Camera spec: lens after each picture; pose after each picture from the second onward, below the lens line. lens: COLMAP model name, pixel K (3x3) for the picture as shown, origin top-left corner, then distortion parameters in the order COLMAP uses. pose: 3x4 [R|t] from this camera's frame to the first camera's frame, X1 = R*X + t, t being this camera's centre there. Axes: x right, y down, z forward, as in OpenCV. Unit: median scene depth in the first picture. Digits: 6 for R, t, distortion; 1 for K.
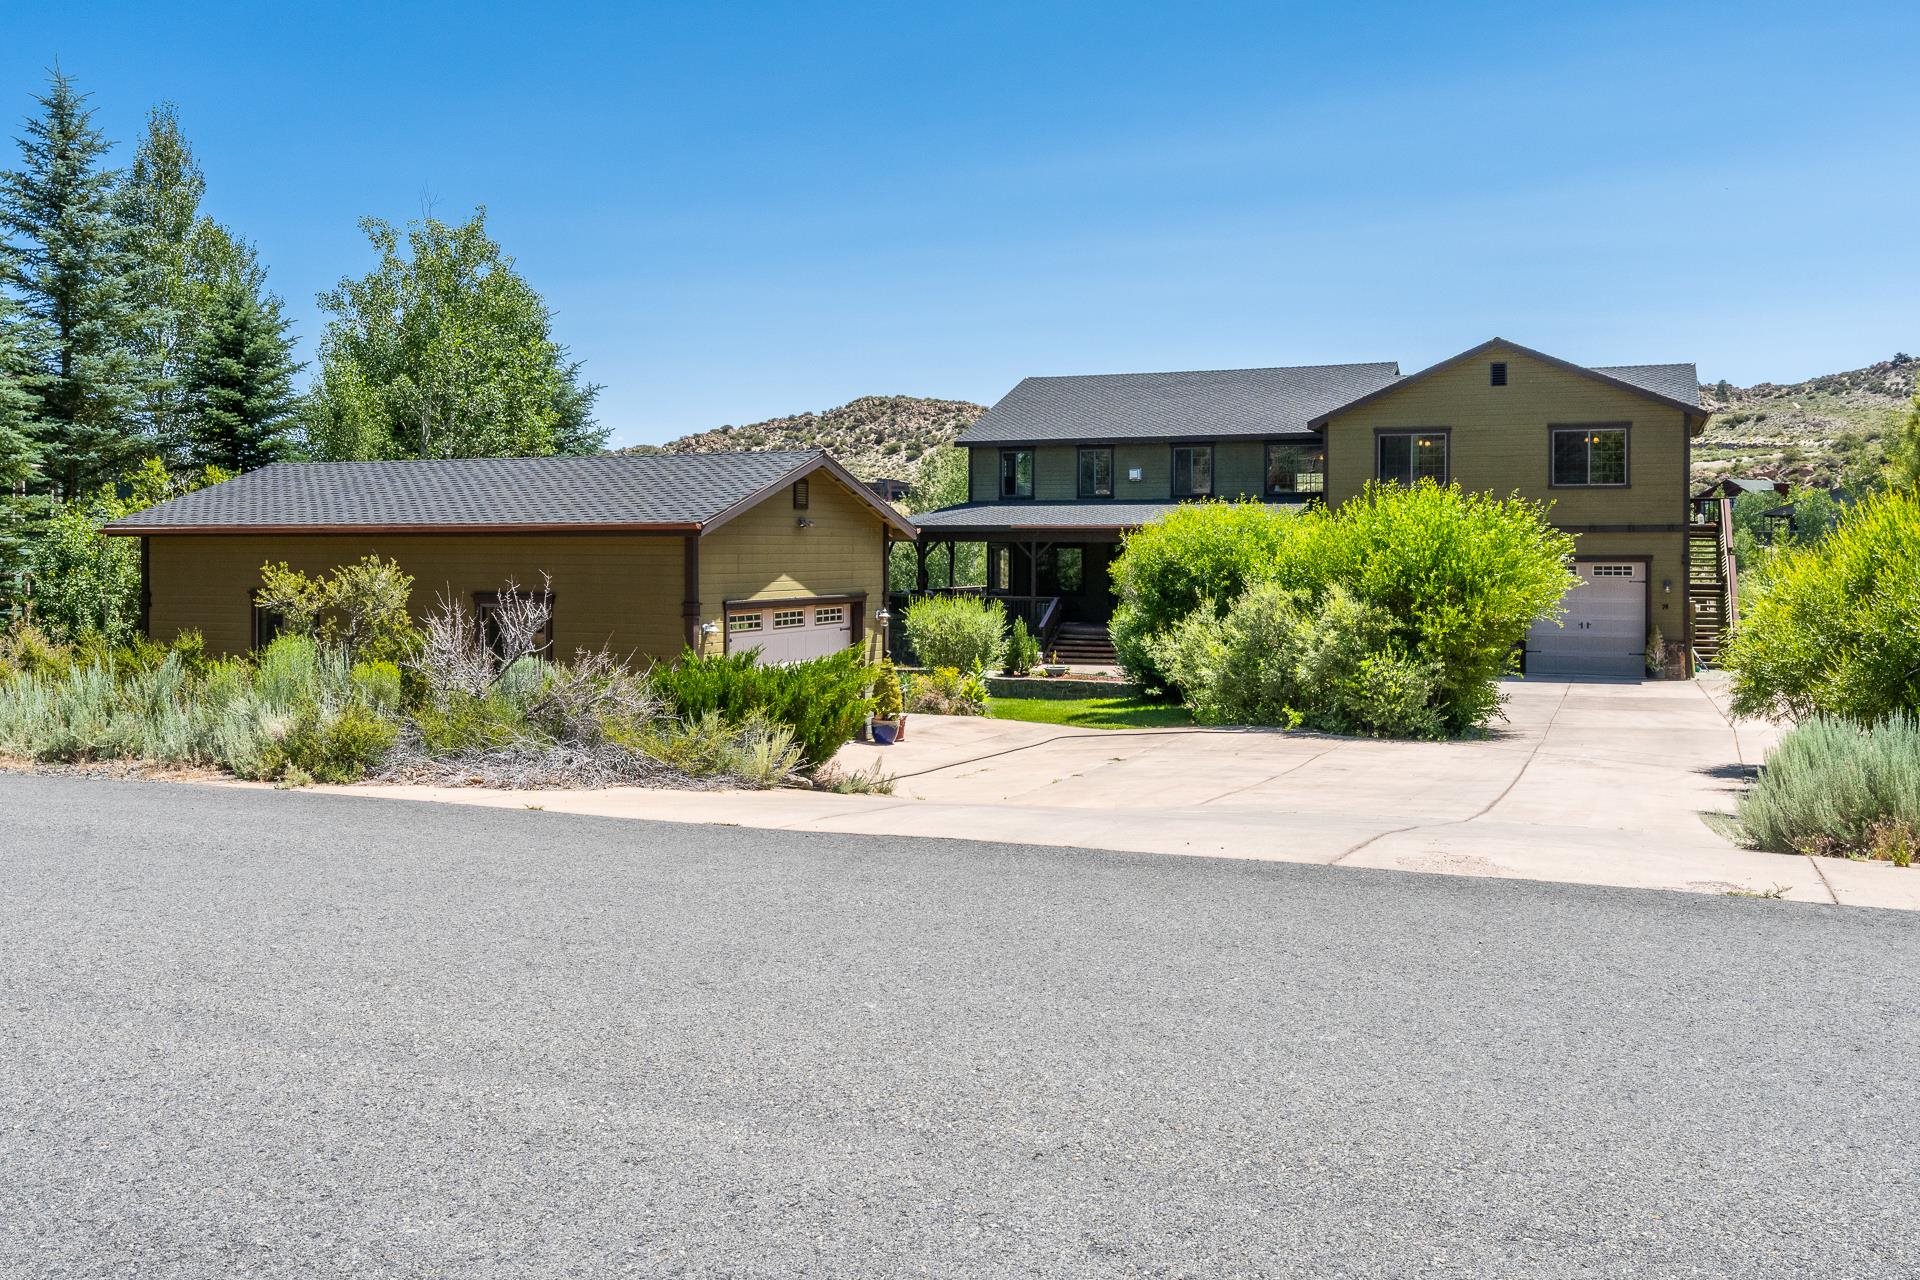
lens RADIAL K [[1493.0, 0, 958.6], [0, 1493.0, 640.9], [0, 0, 1]] dist [0.007919, -0.003333]
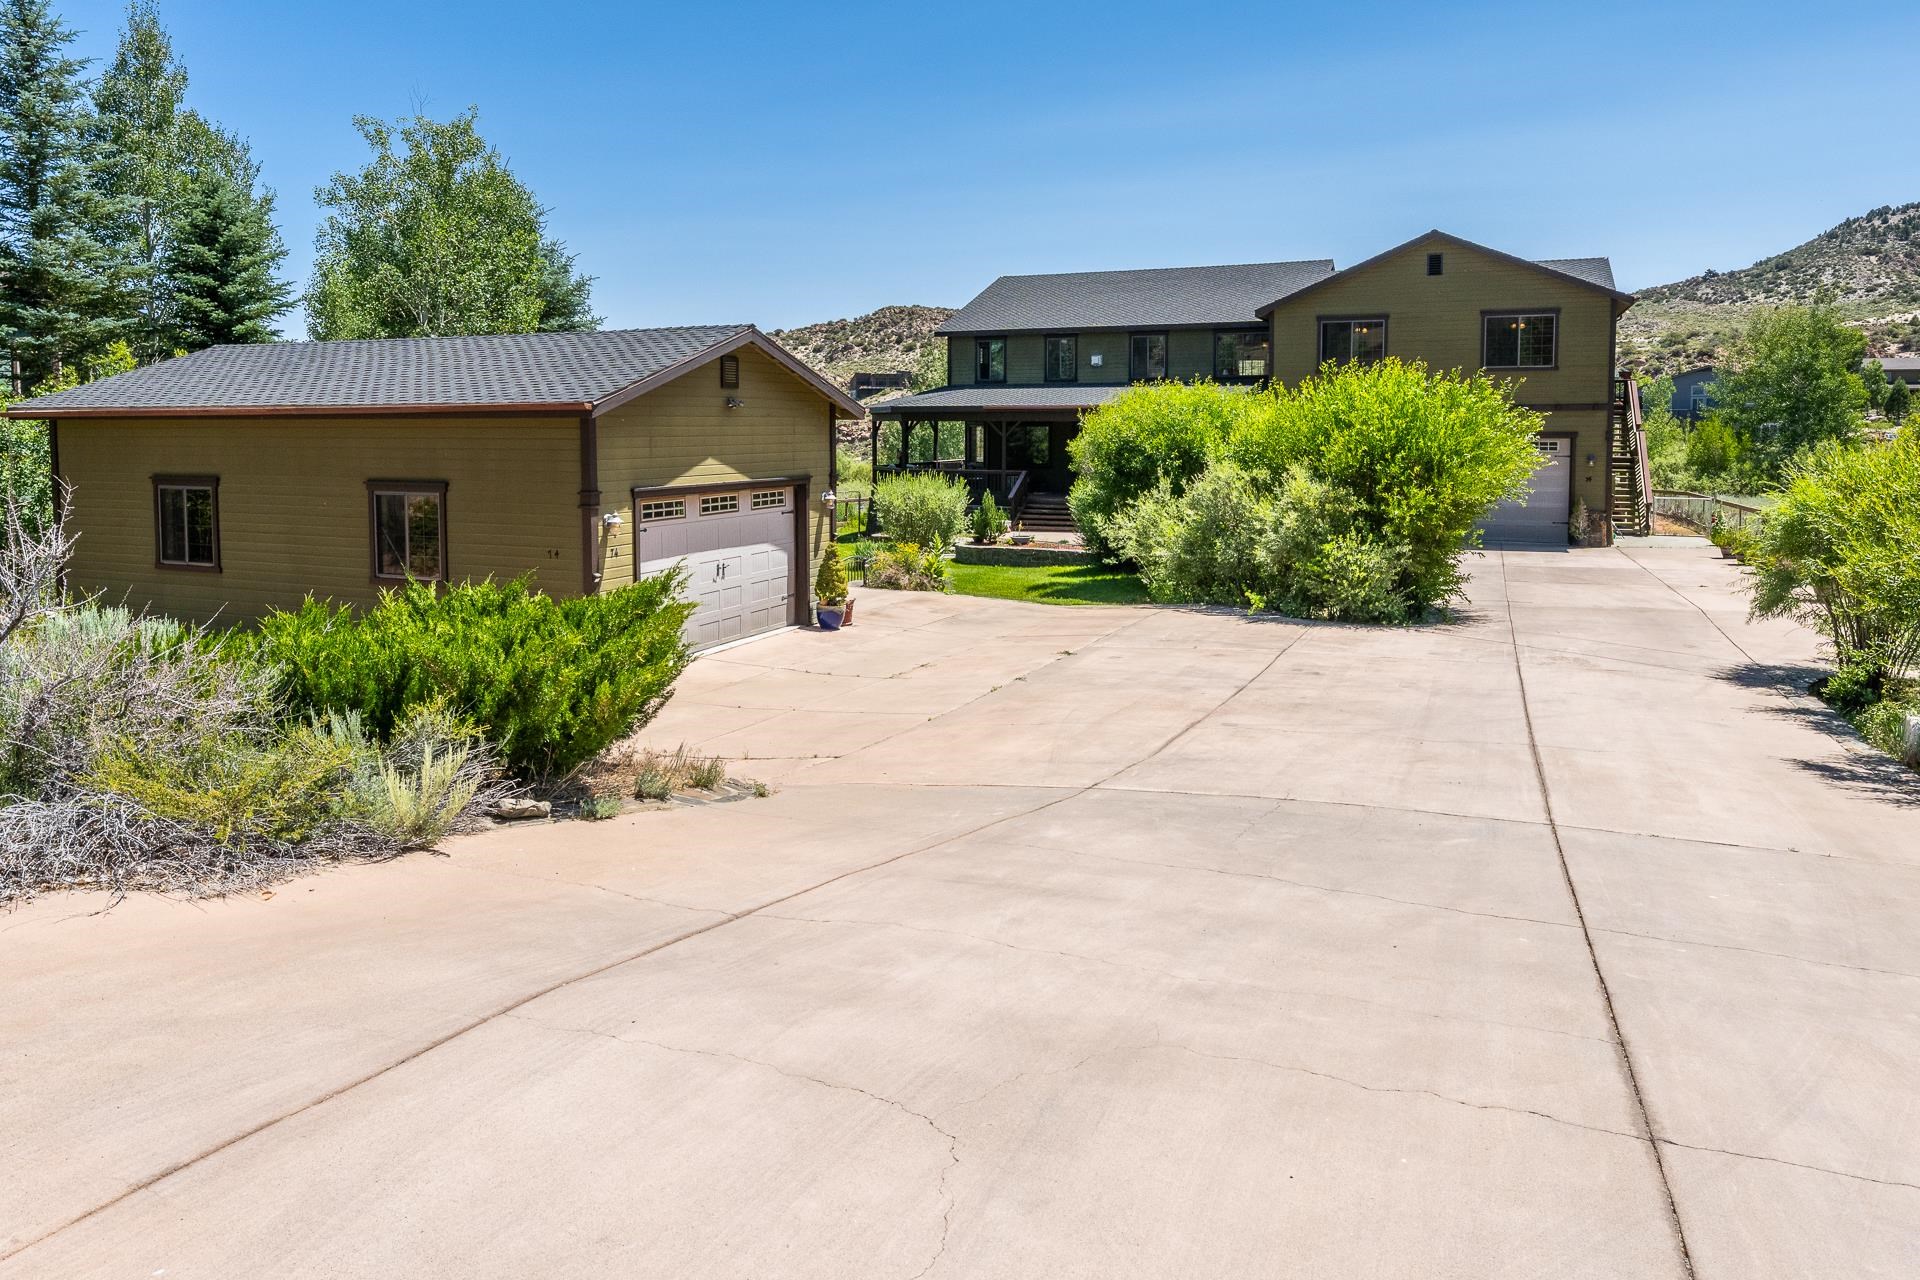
lens RADIAL K [[1165.2, 0, 901.5], [0, 1165.2, 521.6], [0, 0, 1]] dist [0.003695, 0.002389]
pose [[0.998633, 0.001431, -0.052257, 0.031395], [-0.000369, 0.999793, 0.020339, -0.014461], [0.052276, -0.020292, 0.998427, 0.204151]]
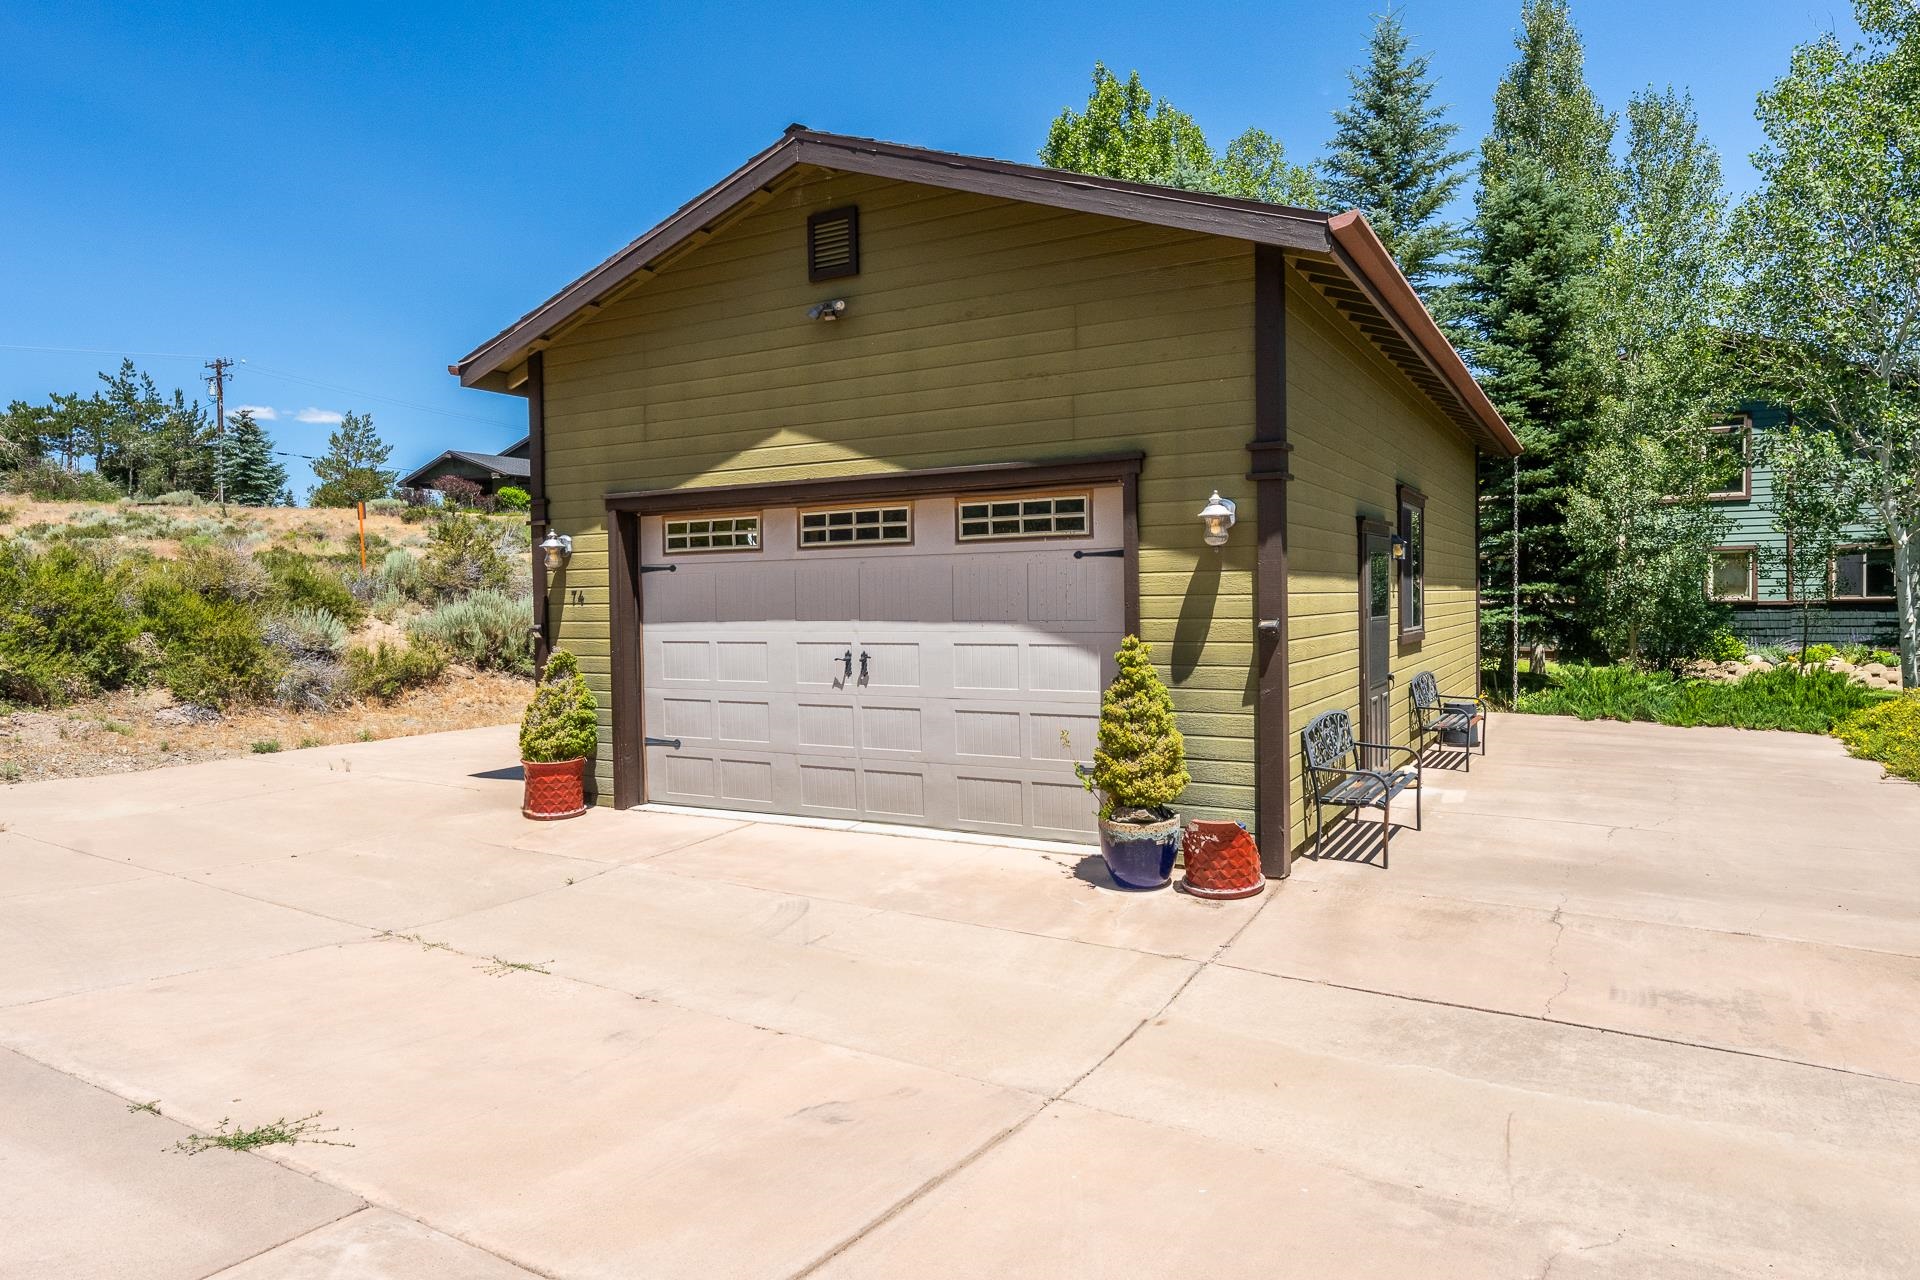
lens RADIAL K [[1165.2, 0, 967.9], [0, 1165.2, 639.3], [0, 0, 1]] dist [0.003695, 0.002389]
pose [[-0.100890, 0.032026, -0.994382, 0.183054], [-0.046285, 0.998248, 0.036847, 0.003537], [0.993820, 0.049742, -0.099231, 0.821882]]
